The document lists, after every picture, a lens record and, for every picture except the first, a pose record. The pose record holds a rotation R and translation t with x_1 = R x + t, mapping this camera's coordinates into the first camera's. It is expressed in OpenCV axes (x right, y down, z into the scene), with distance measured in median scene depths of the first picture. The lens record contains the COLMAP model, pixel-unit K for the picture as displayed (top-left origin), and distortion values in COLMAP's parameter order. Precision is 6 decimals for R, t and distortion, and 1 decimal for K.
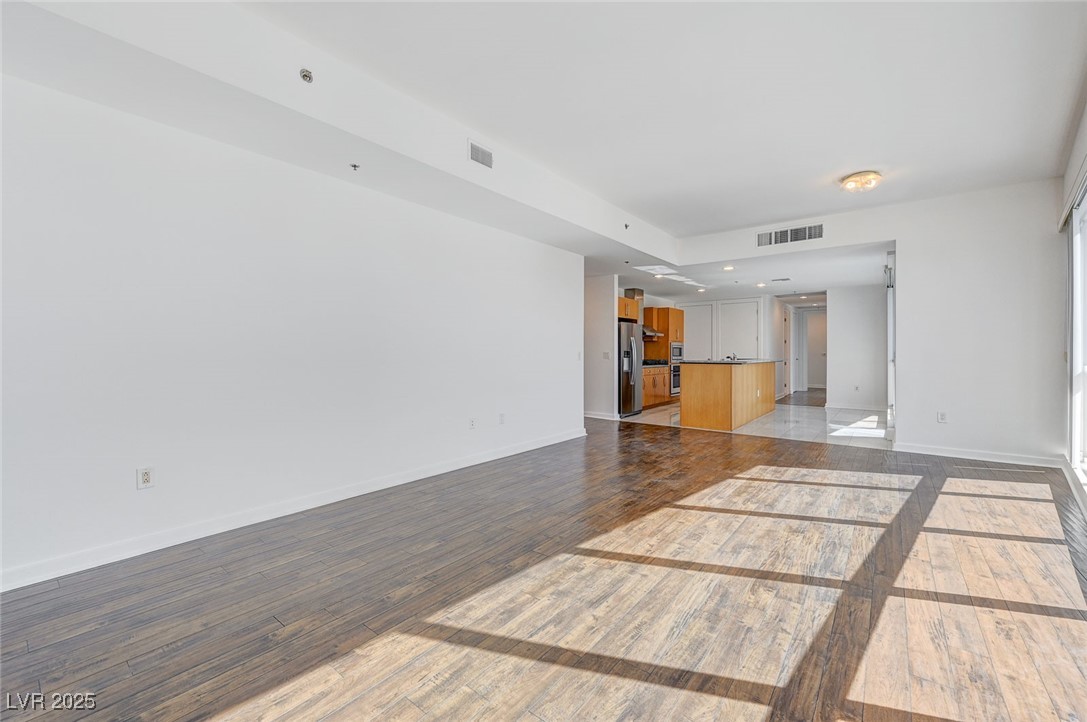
lens RADIAL K [[442.3, 0, 526.1], [0, 442.3, 367.4], [0, 0, 1]] dist [0.001409, -0.000200]
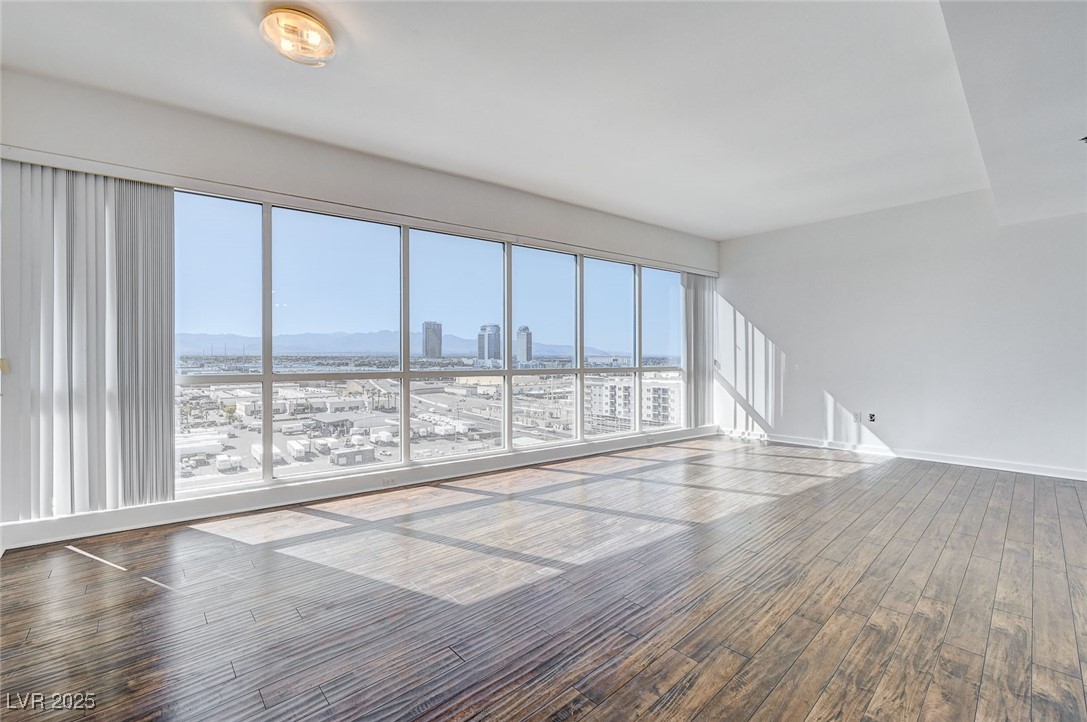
lens RADIAL K [[442.3, 0, 544.4], [0, 442.3, 367.2], [0, 0, 1]] dist [0.001409, -0.000200]
pose [[-0.990110, -0.000998, 0.140292, 0.253607], [0.006294, 0.998652, 0.051522, -0.029774], [-0.140155, 0.051895, -0.988769, 0.949786]]
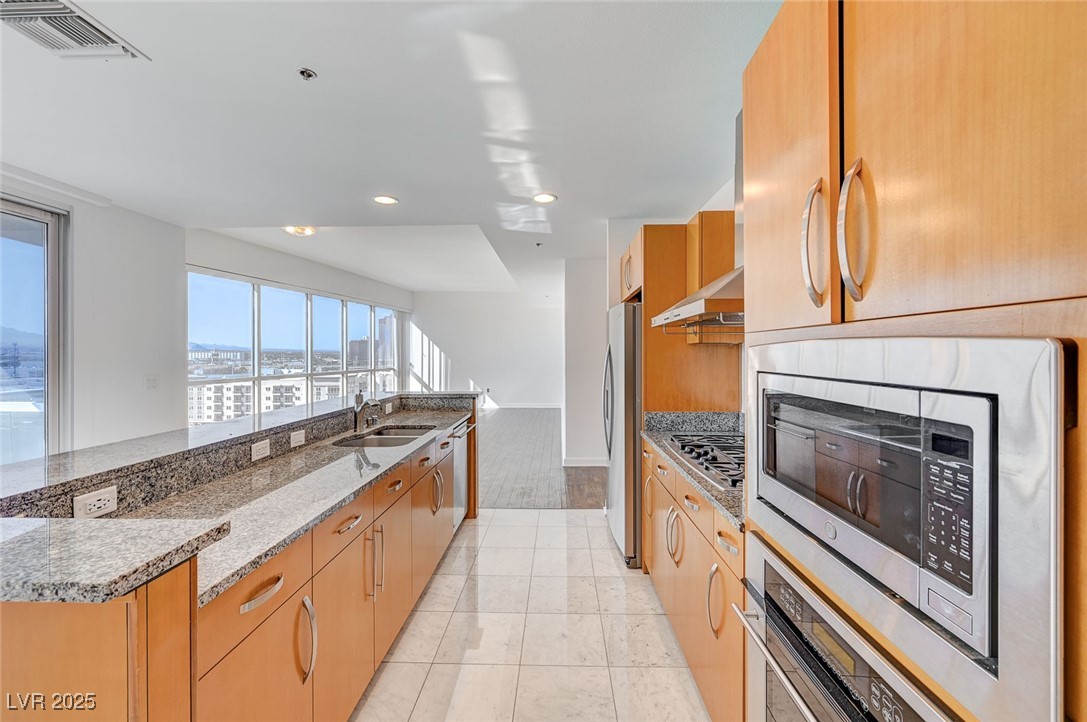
lens RADIAL K [[442.3, 0, 544.4], [0, 442.3, 350.1], [0, 0, 1]] dist [0.001409, -0.000200]
pose [[-0.786774, -0.003997, -0.617228, 0.623883], [-0.020510, 0.999596, 0.019671, -0.080126], [0.616900, 0.028136, -0.786538, 1.482726]]
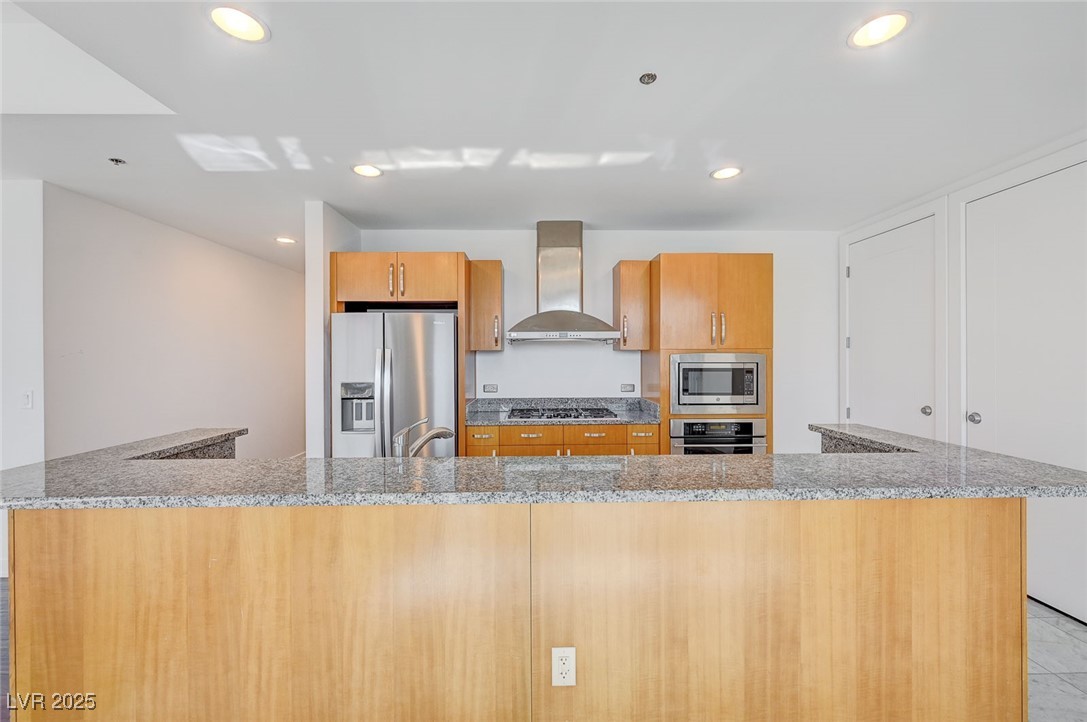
lens RADIAL K [[442.3, 0, 543.5], [0, 442.3, 357.7], [0, 0, 1]] dist [0.001409, -0.000200]
pose [[0.656639, -0.001494, -0.754204, 0.727427], [-0.020496, 0.999593, -0.019825, -0.063593], [0.753927, 0.028476, 0.656341, 0.984332]]
